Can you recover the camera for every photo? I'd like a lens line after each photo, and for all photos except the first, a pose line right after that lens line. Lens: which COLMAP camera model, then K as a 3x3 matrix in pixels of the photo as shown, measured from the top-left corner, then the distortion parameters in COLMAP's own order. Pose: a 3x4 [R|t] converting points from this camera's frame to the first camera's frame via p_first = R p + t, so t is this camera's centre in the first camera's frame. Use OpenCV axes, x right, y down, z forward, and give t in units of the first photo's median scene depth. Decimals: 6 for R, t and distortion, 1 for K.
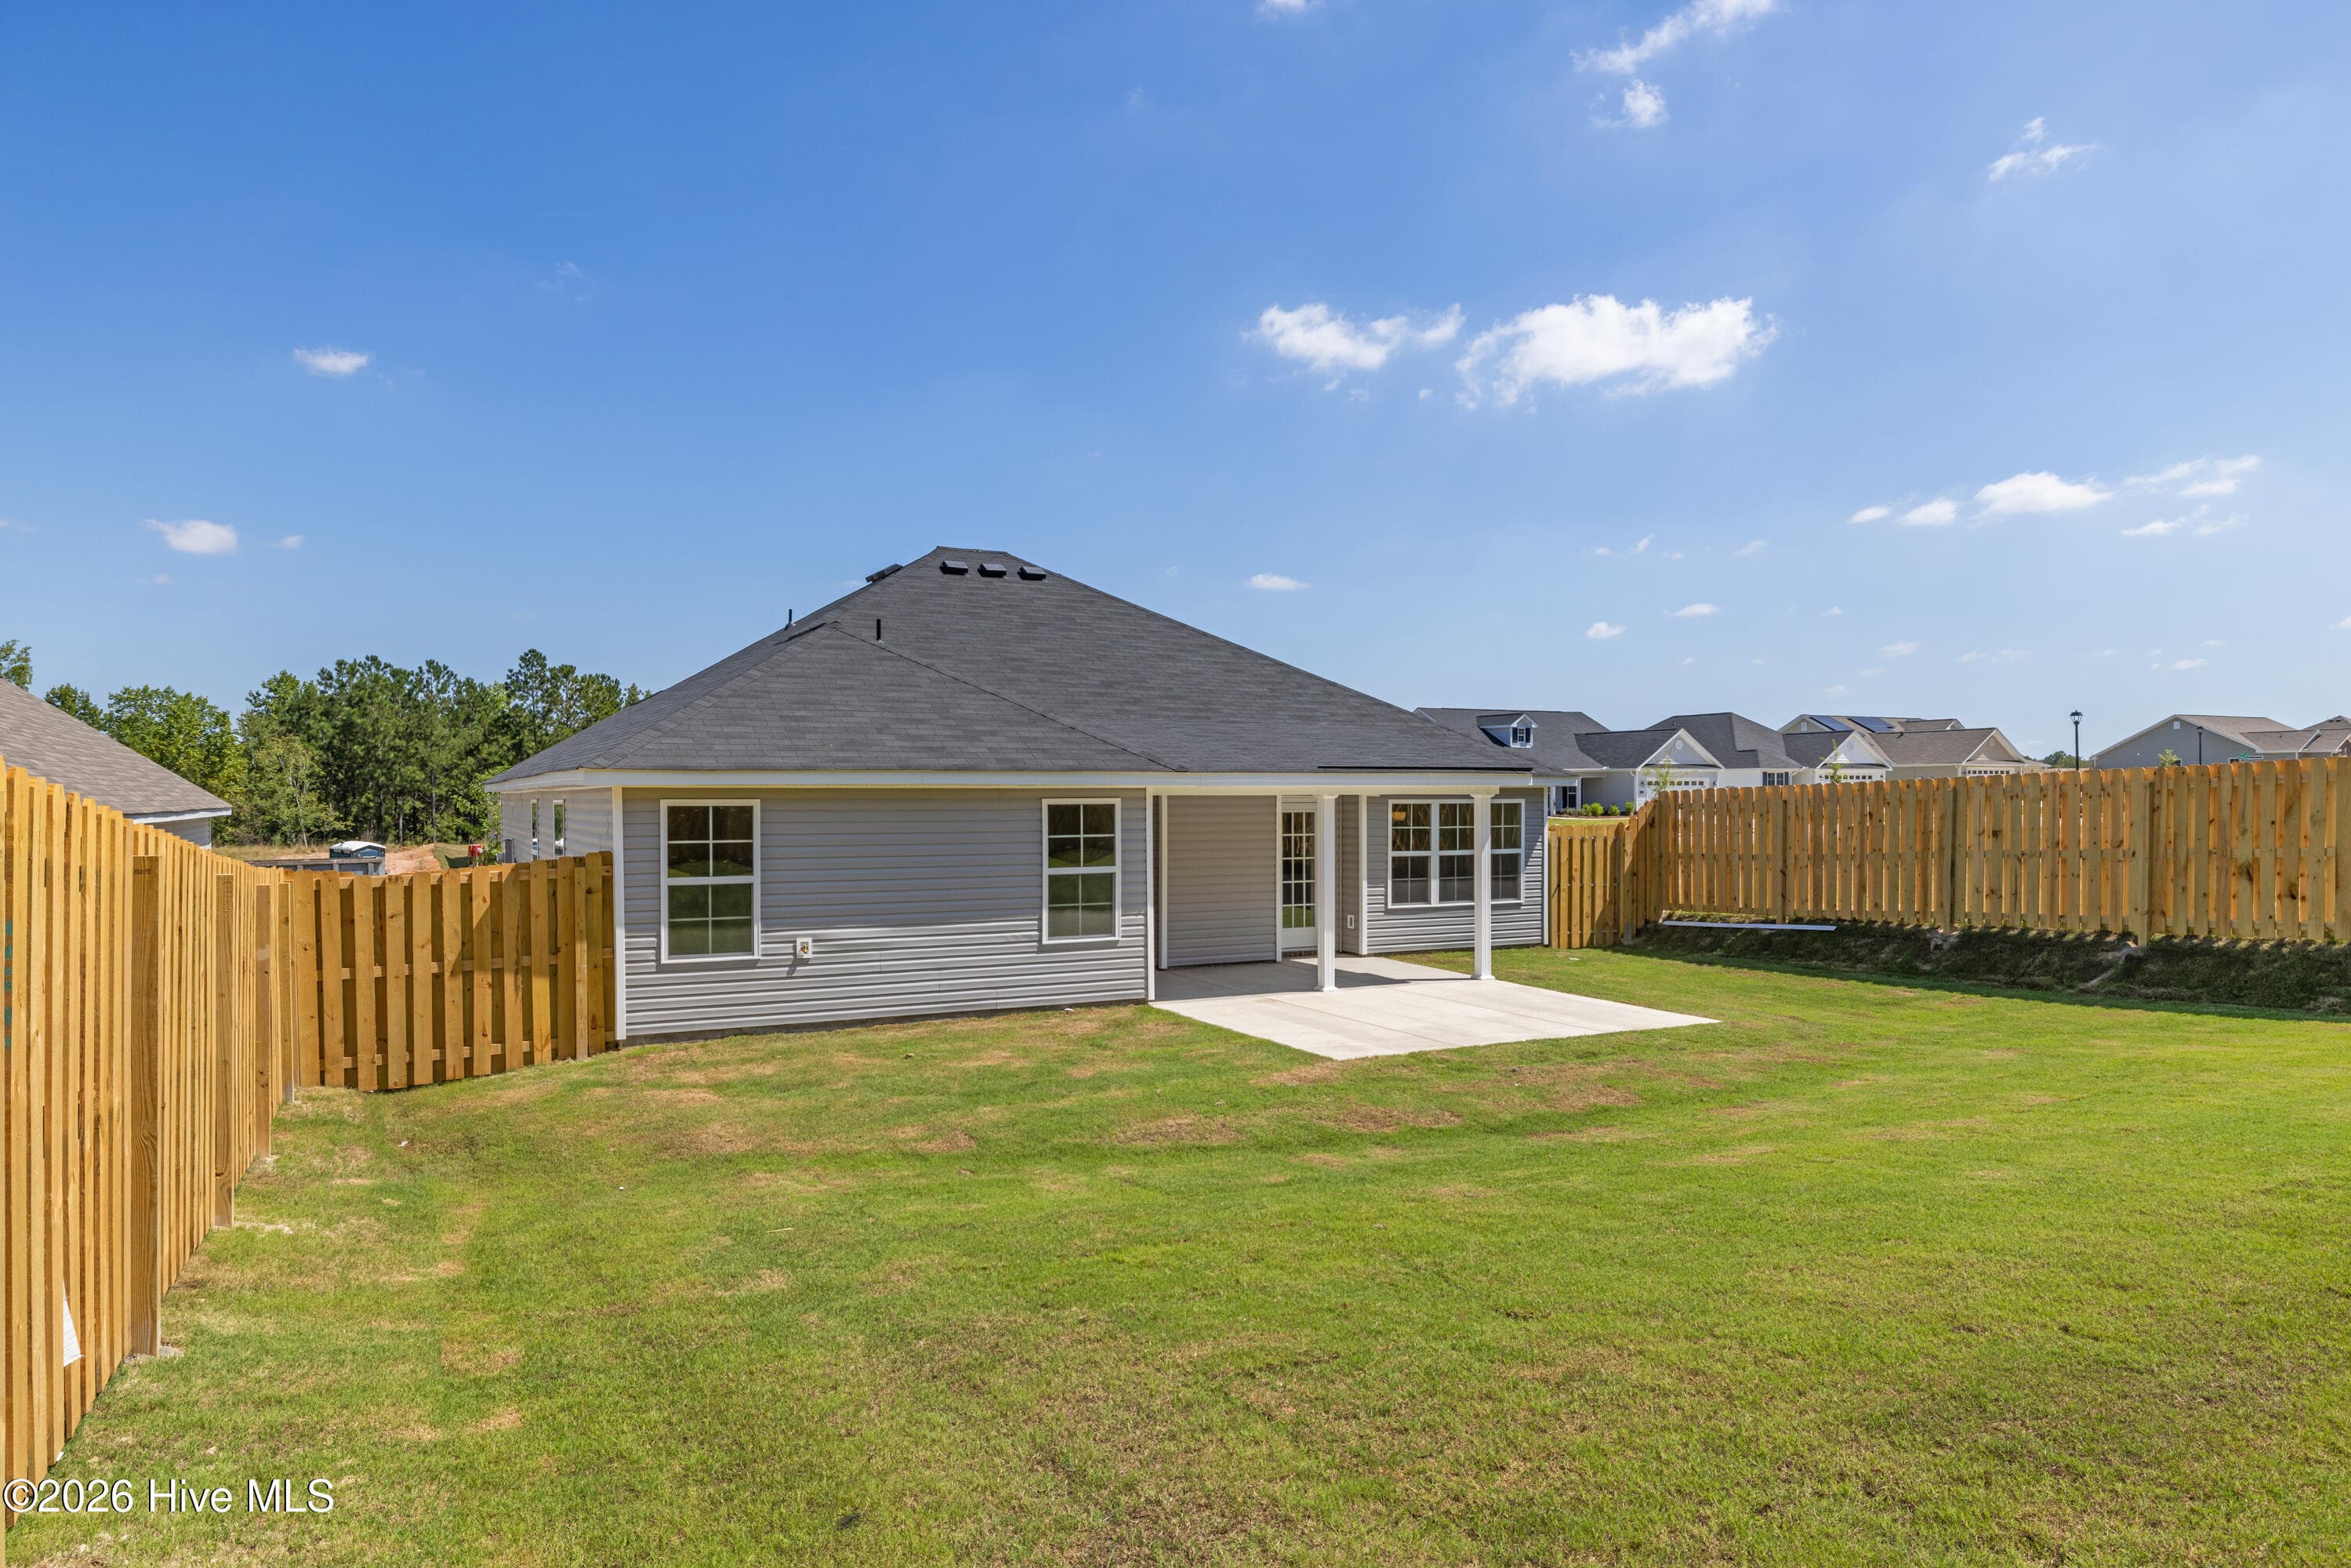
lens RADIAL K [[1524.2, 0, 1196.2], [0, 1524.2, 825.7], [0, 0, 1]] dist [0.006573, 0.000656]
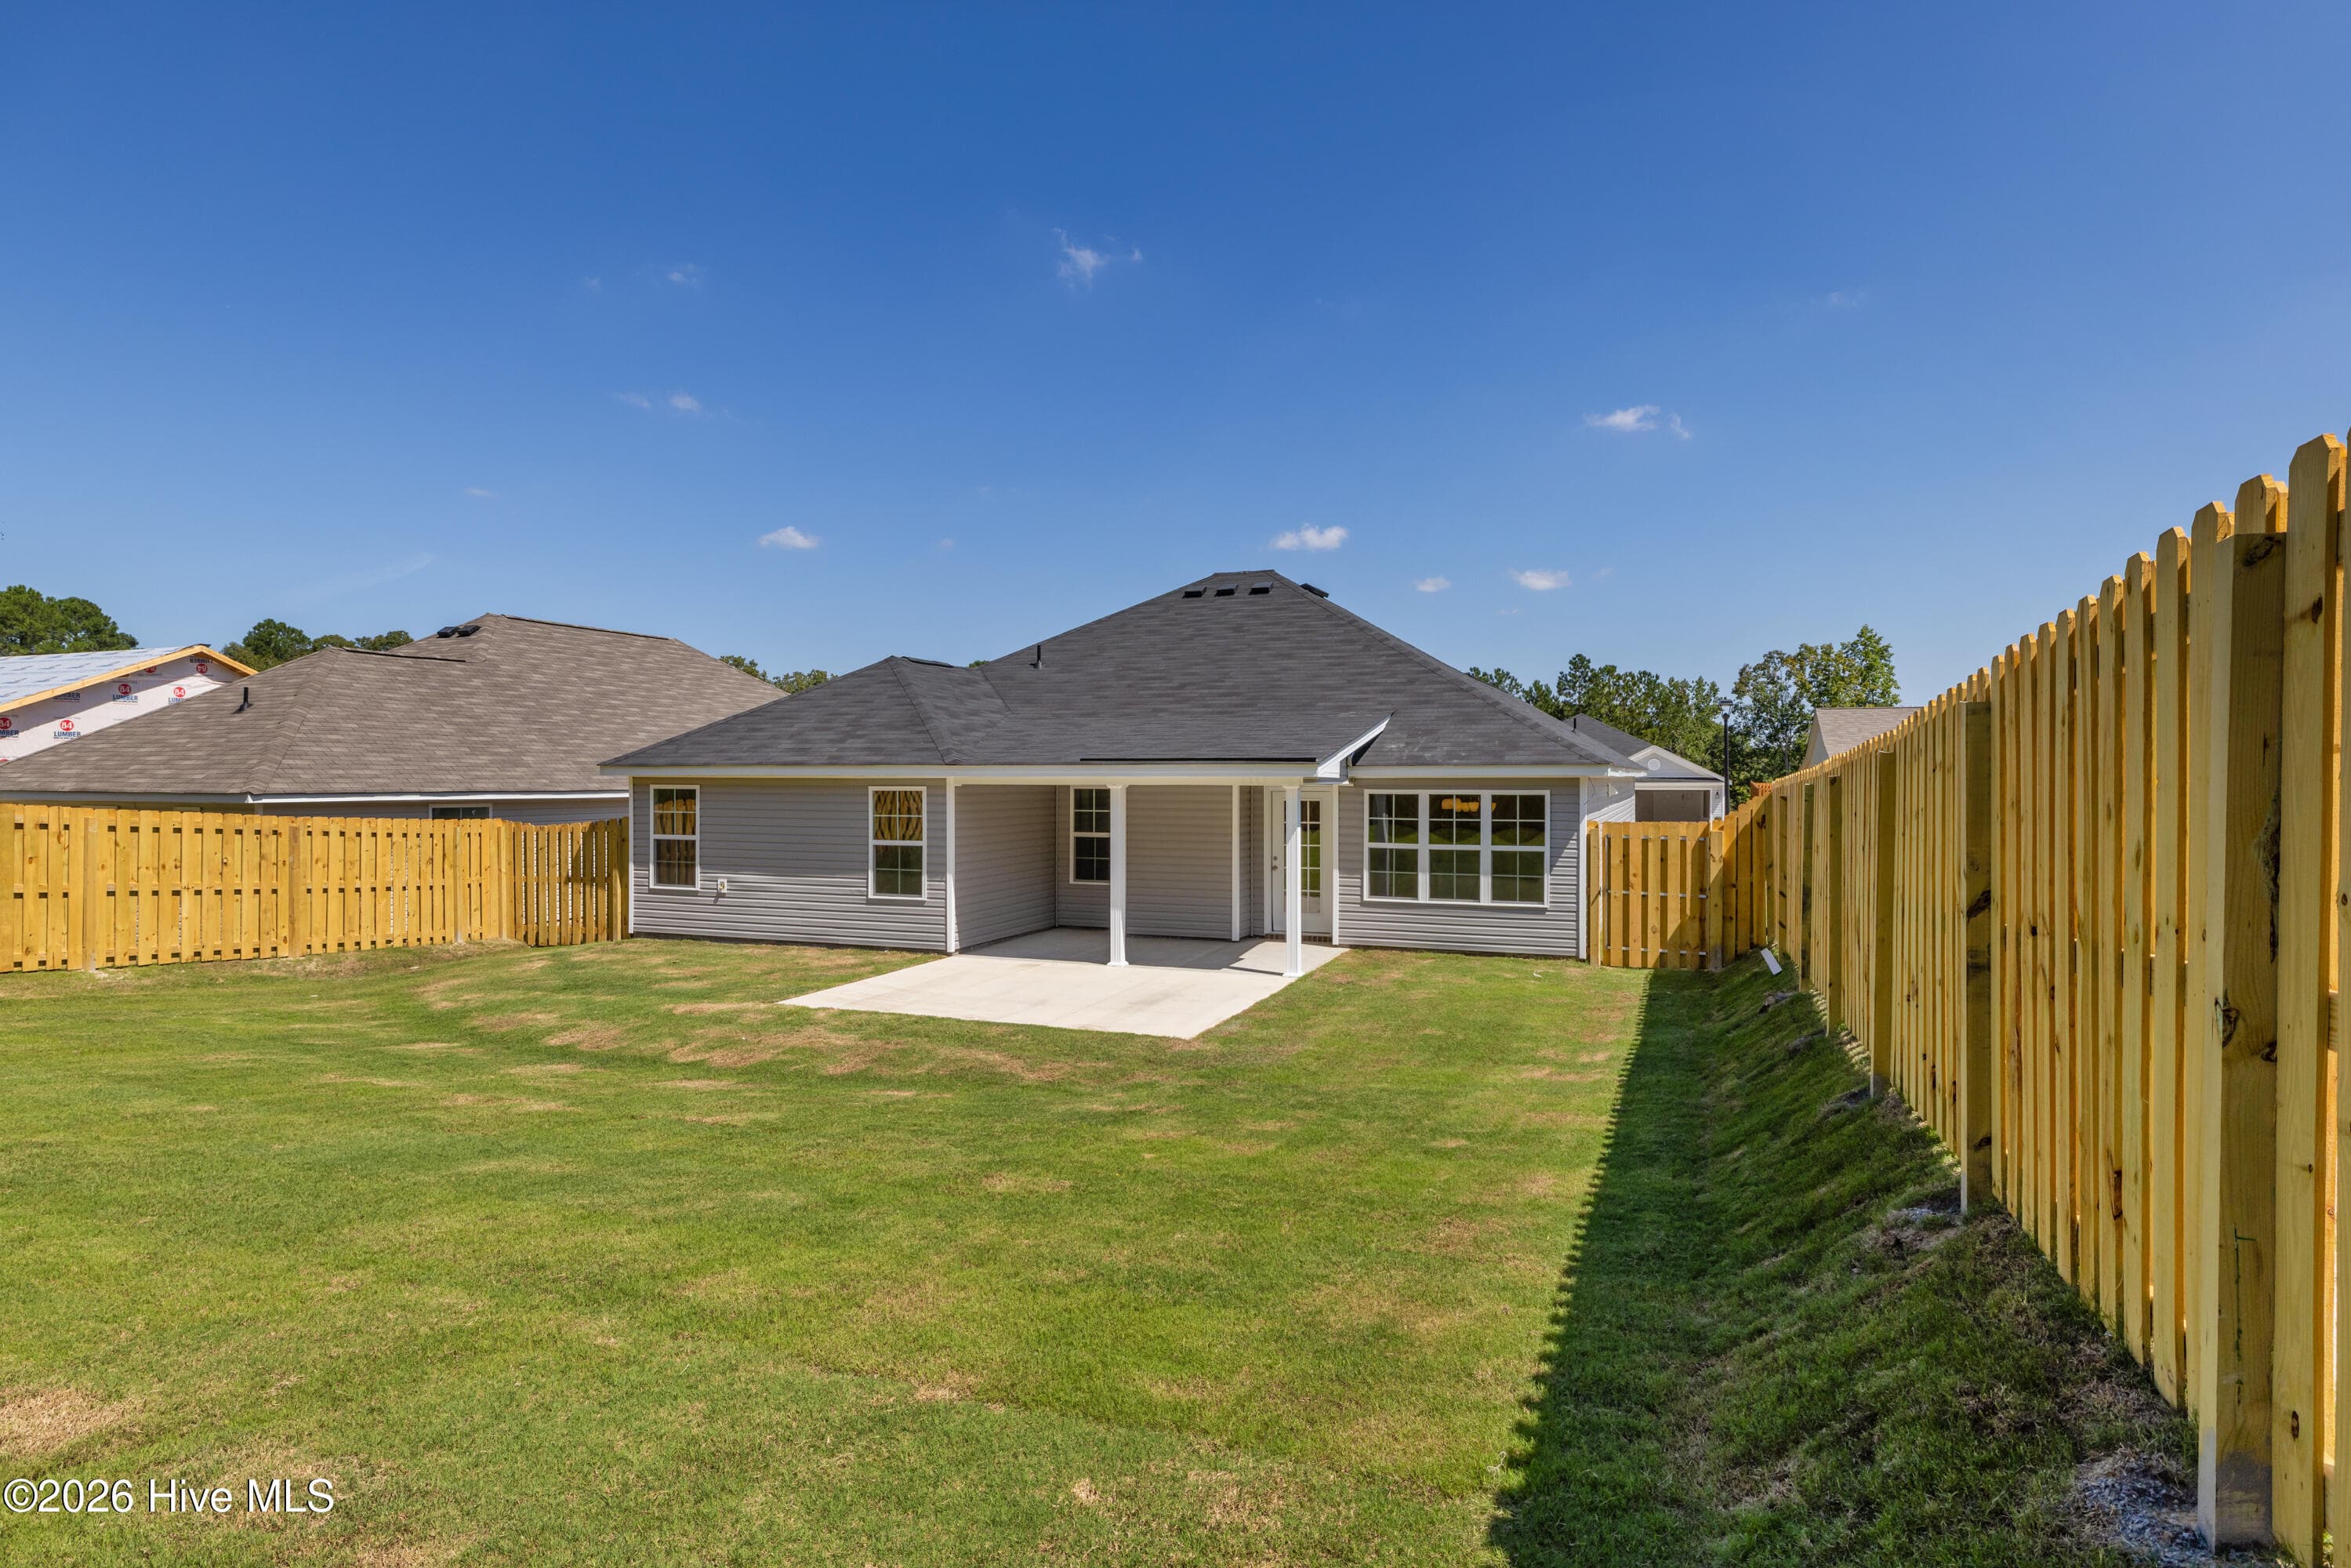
lens RADIAL K [[1335.0, 0, 1175.5], [0, 1335.0, 784.0], [0, 0, 1]] dist [0.002327, 0.000230]
pose [[0.633527, 0.009039, -0.773668, 0.922401], [-0.018306, 0.999827, -0.003309, -0.020075], [0.773504, 0.016259, 0.633583, 0.465647]]
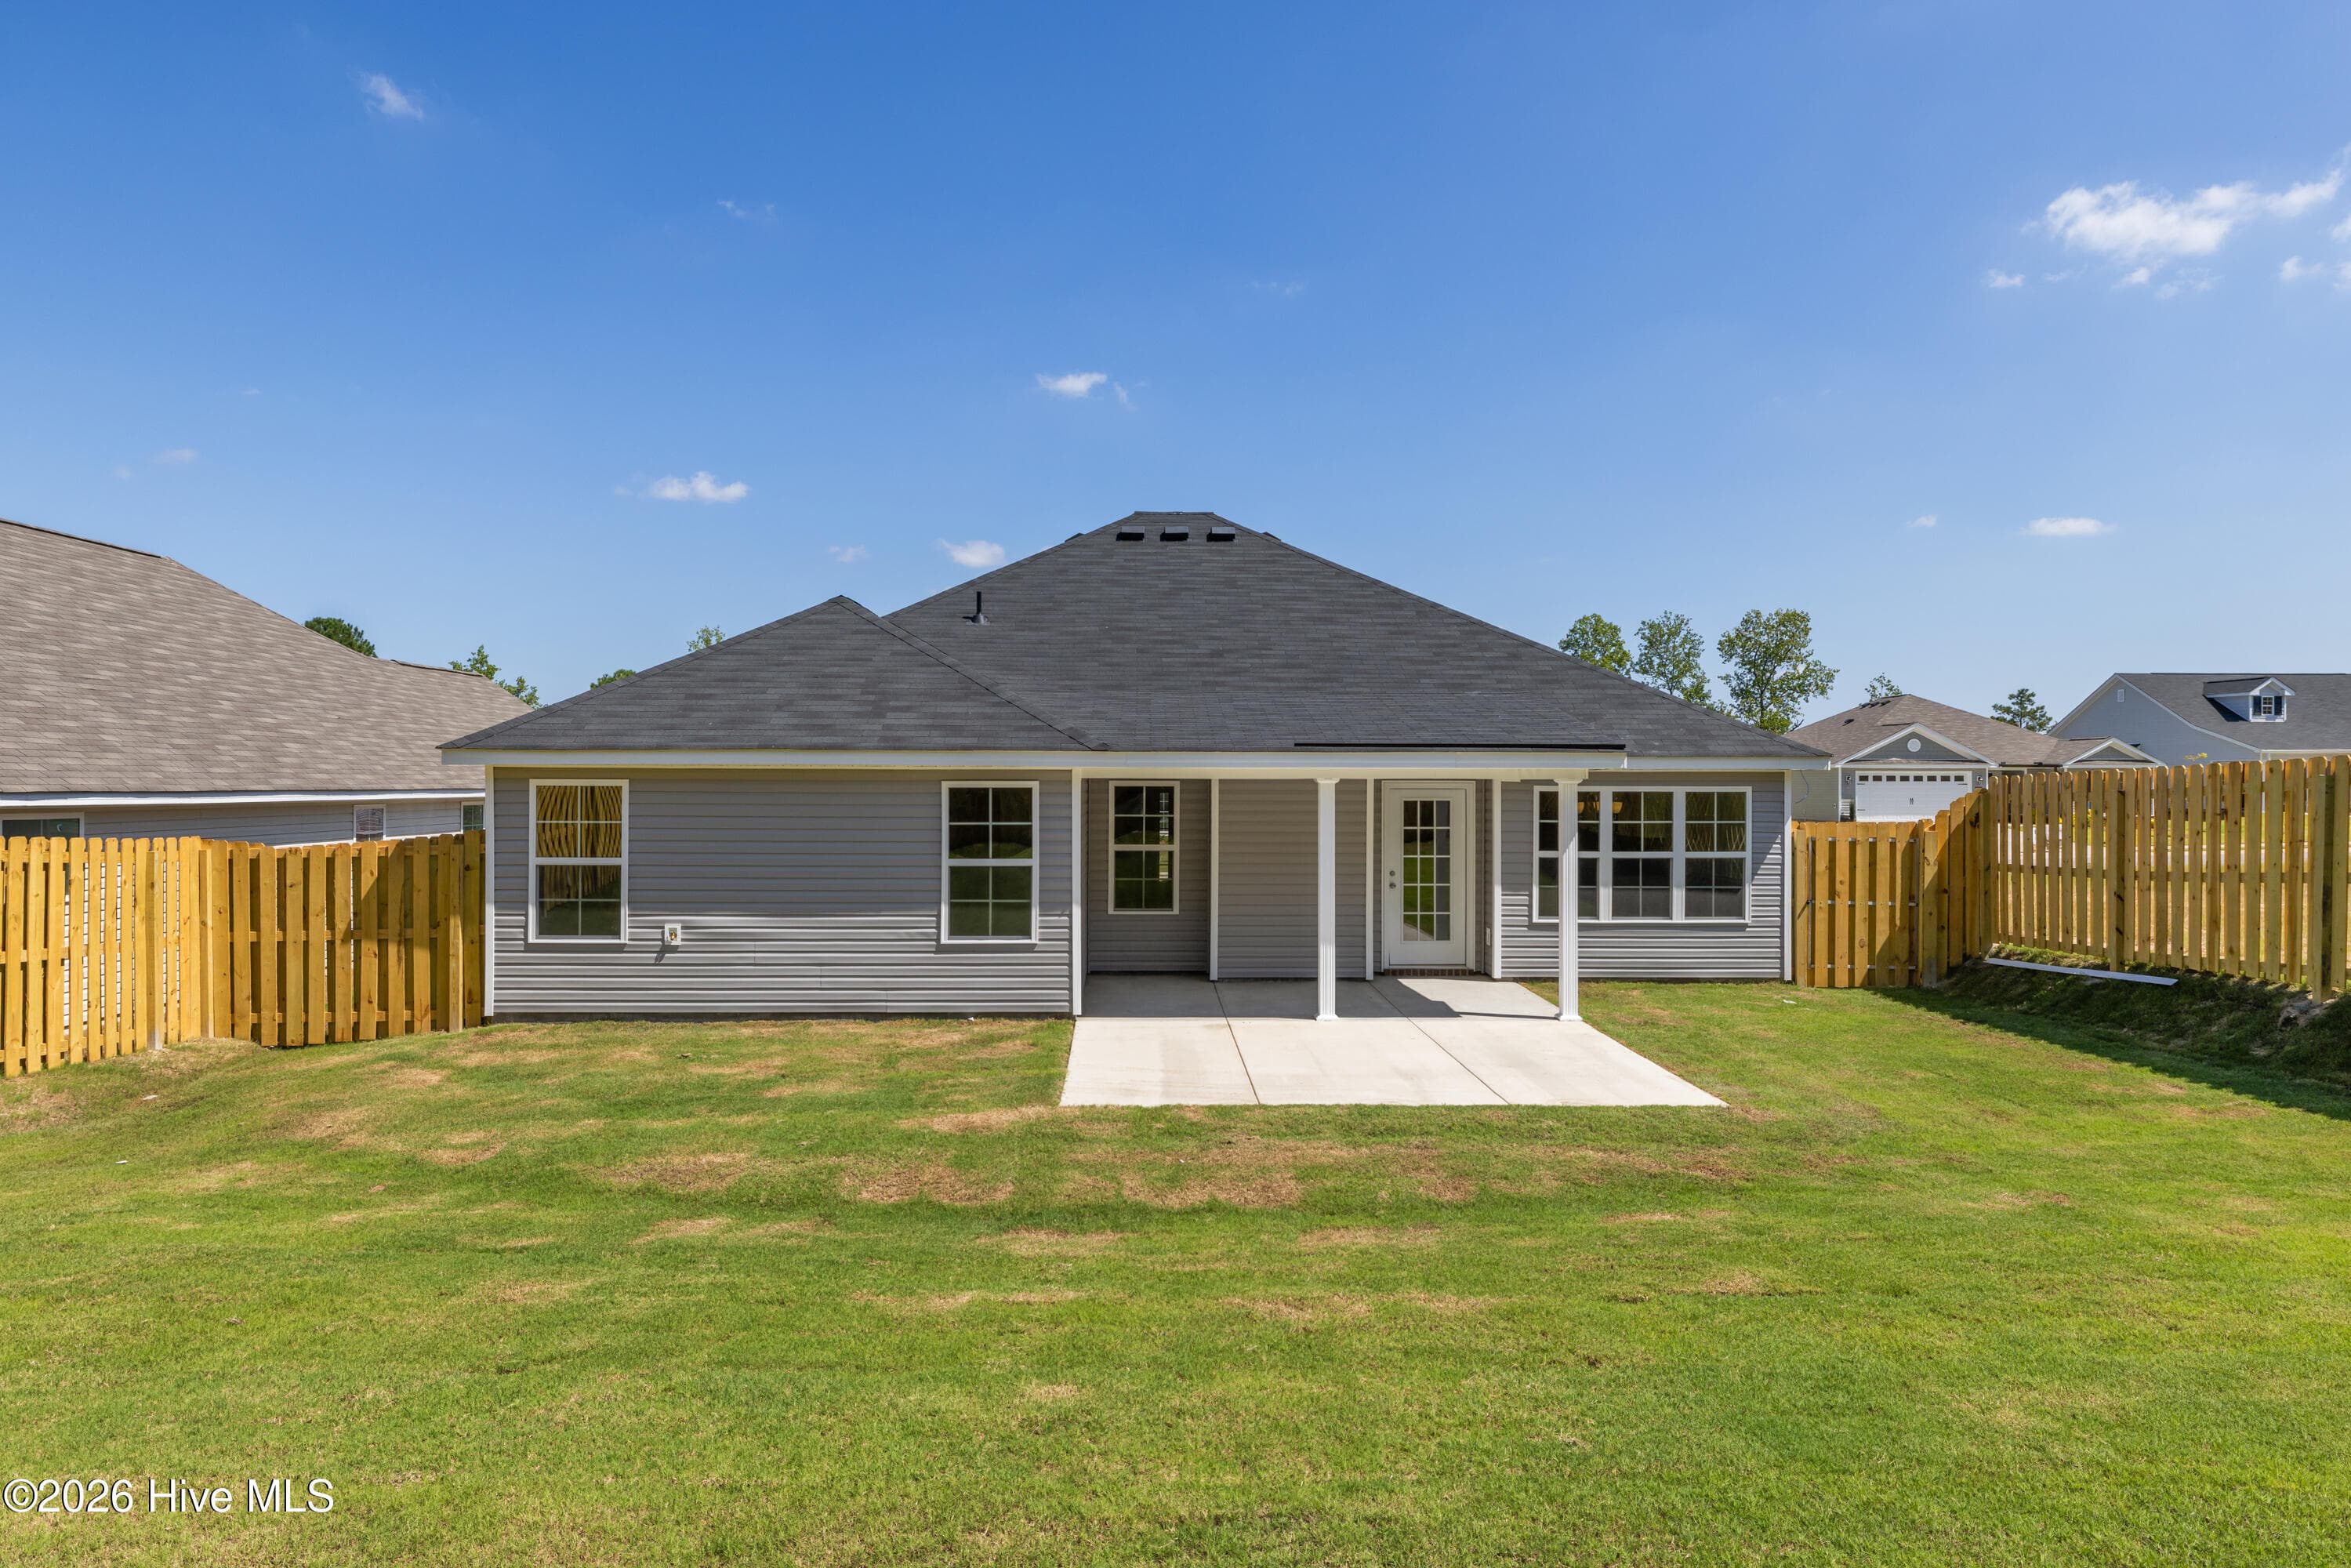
lens RADIAL K [[1576.9, 0, 1175.5], [0, 1576.9, 784.0], [0, 0, 1]] dist [0.020034, -0.030361]
pose [[0.891930, 0.007152, -0.452117, 0.430030], [-0.014895, 0.999797, -0.013570, -0.005369], [0.451929, 0.018837, 0.891855, 0.226000]]
